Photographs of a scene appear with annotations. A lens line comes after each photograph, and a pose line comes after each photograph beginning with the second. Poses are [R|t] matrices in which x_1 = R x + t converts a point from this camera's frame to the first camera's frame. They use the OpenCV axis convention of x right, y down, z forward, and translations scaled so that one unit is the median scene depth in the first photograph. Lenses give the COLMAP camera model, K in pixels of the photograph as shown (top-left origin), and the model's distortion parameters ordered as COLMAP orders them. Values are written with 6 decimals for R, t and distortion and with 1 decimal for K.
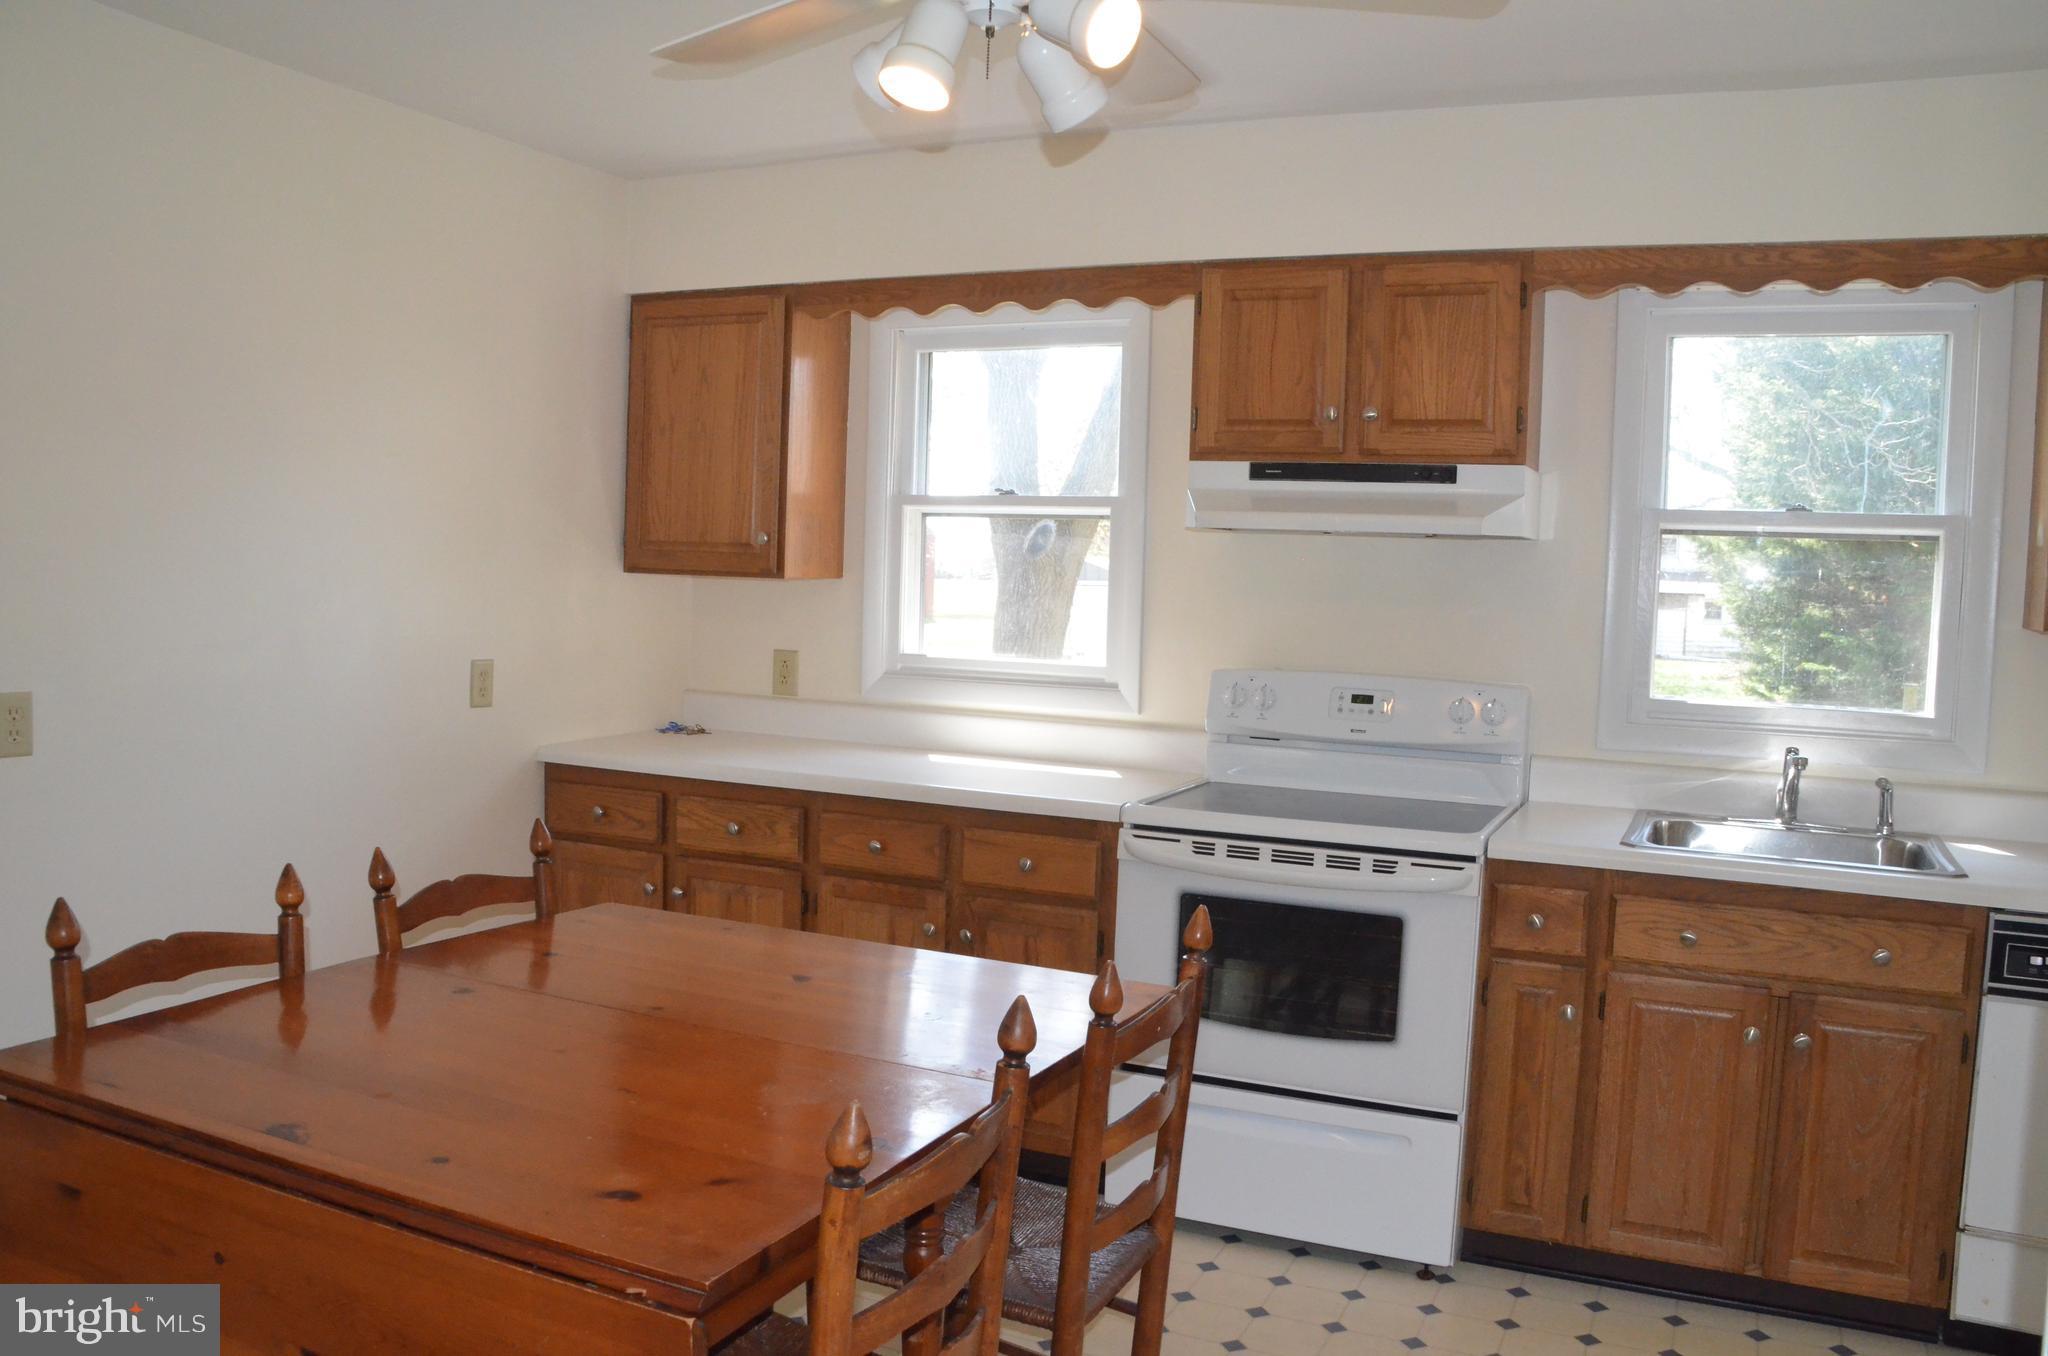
lens RADIAL K [[1593.3, 0, 1064.8], [0, 1593.3, 682.5], [0, 0, 1]] dist [-0.150046, 0.087953]
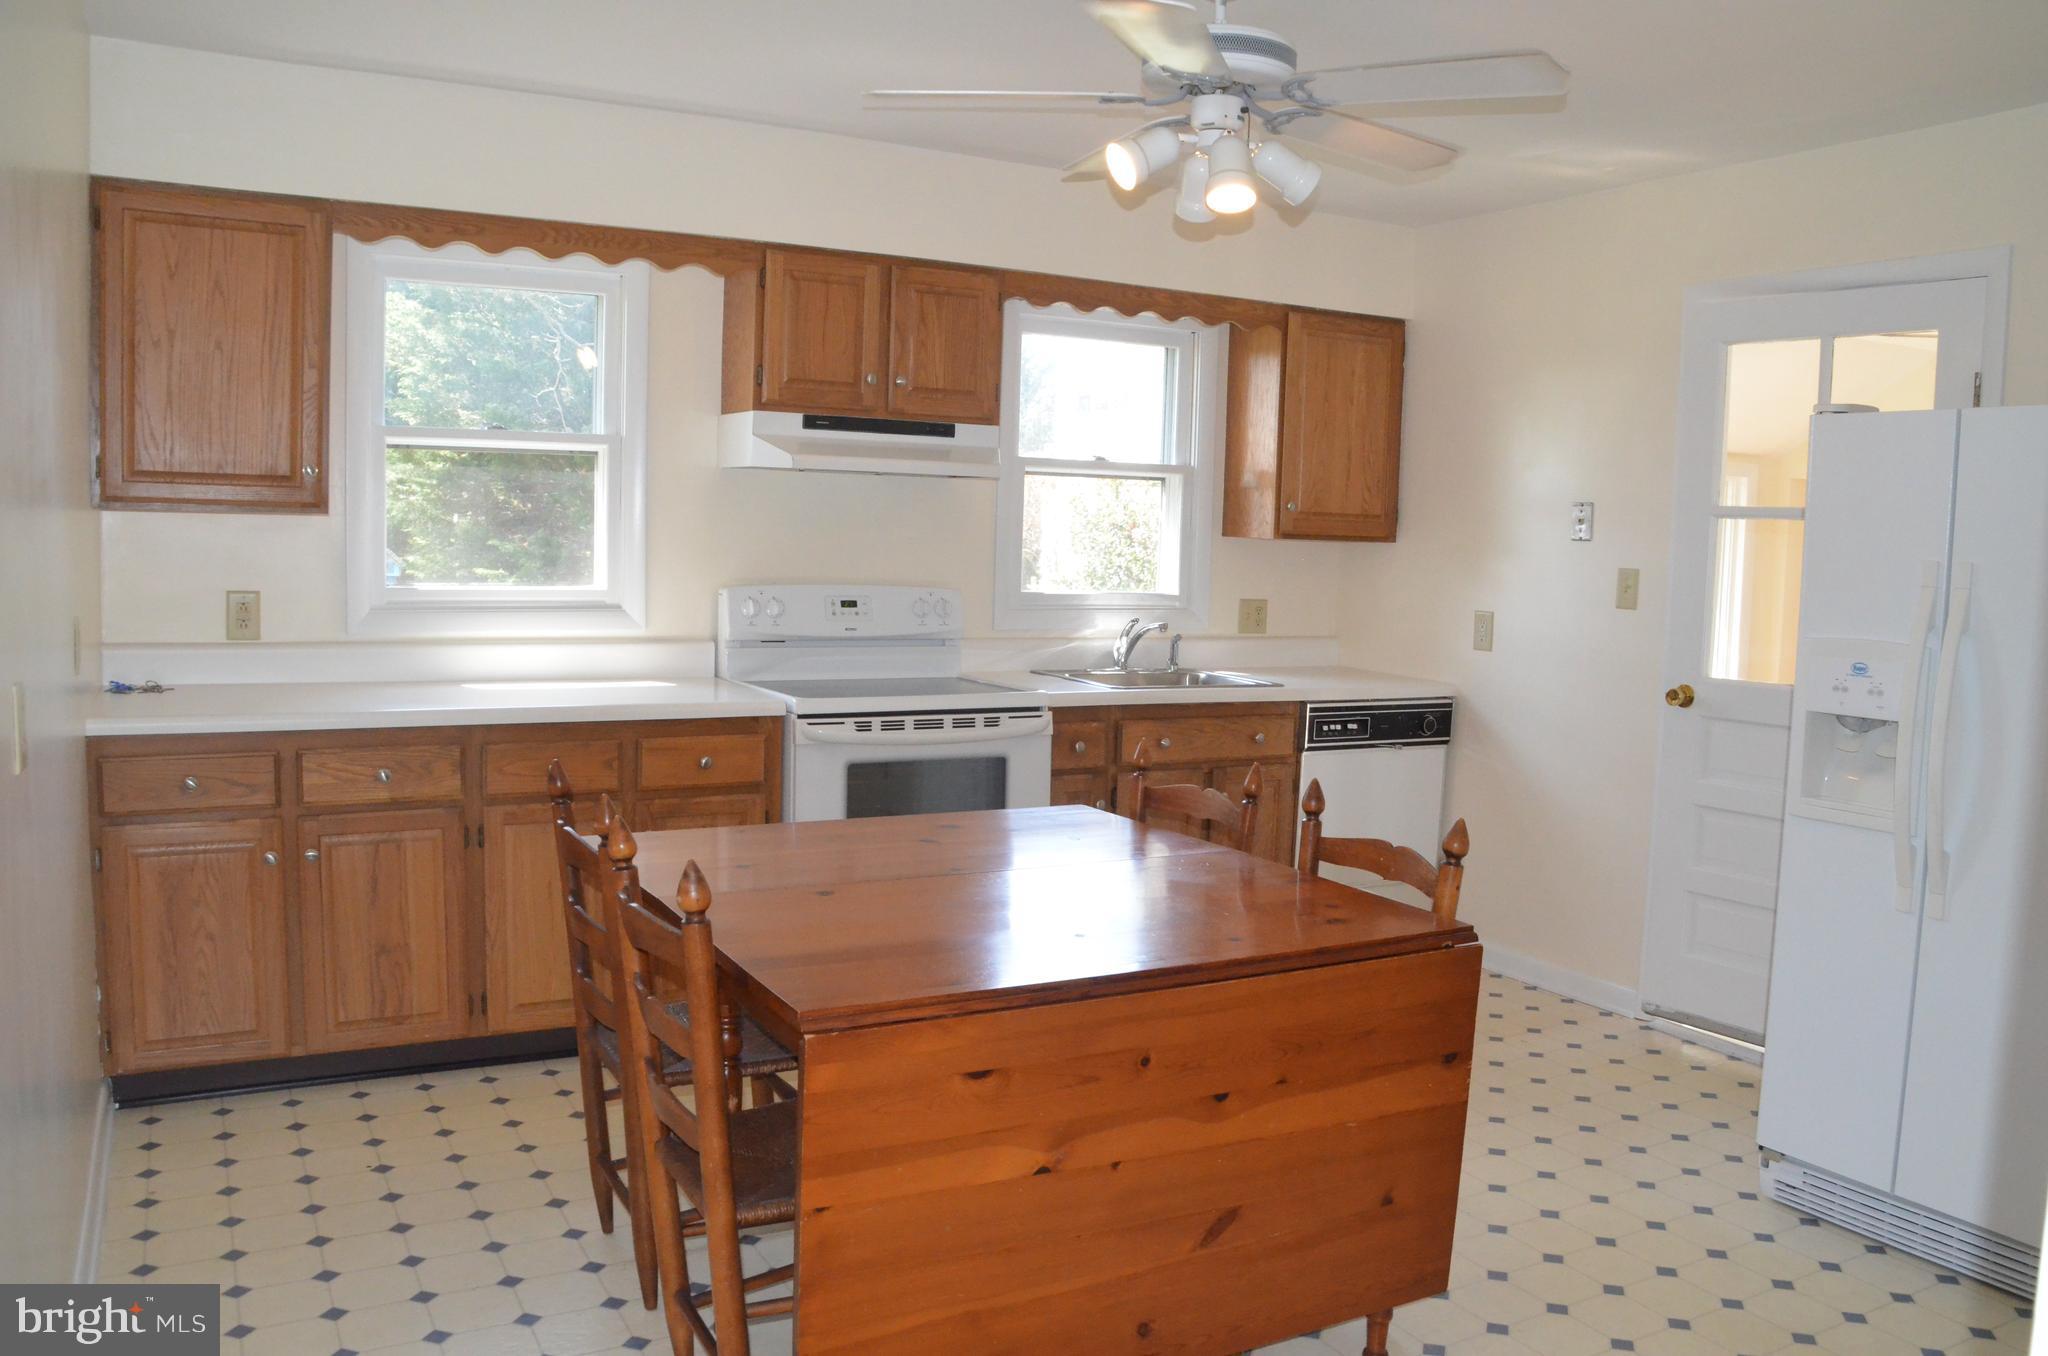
lens RADIAL K [[1593.3, 0, 1064.8], [0, 1593.3, 682.5], [0, 0, 1]] dist [-0.150046, 0.087953]
pose [[0.595858, -0.092196, 0.797780, -0.770557], [0.044195, 0.995647, 0.082054, -0.024890], [-0.801873, -0.013635, 0.597339, 0.113193]]
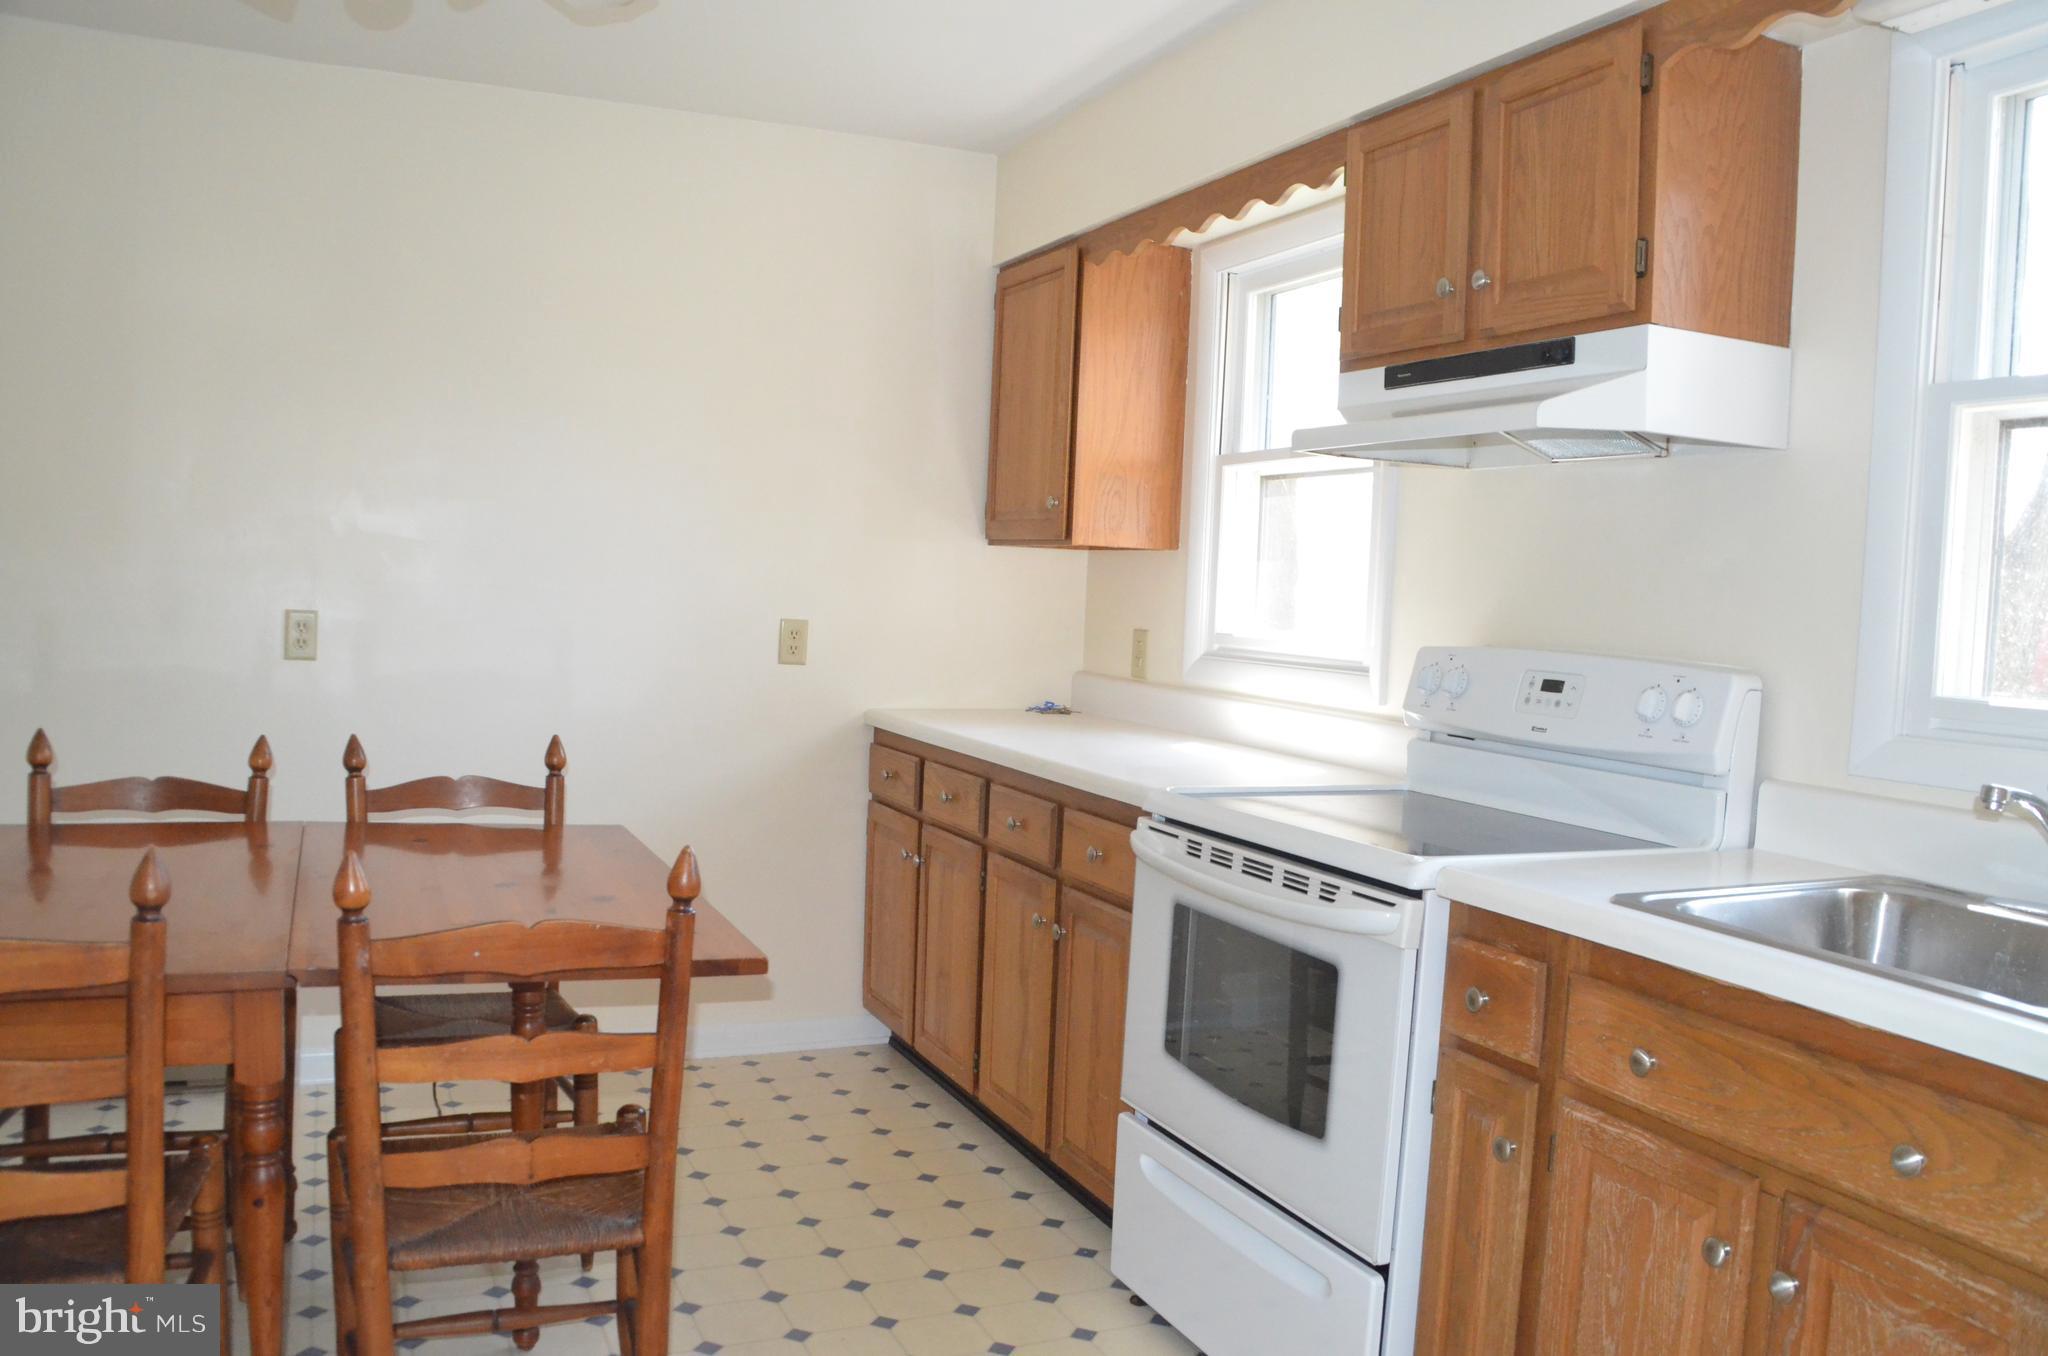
lens RADIAL K [[1593.3, 0, 1064.8], [0, 1593.3, 682.5], [0, 0, 1]] dist [-0.150046, 0.087953]
pose [[0.749071, 0.037520, -0.661426, 0.523109], [-0.065785, 0.997673, -0.017909, 0.038420], [0.659215, 0.056927, 0.749796, 0.342610]]
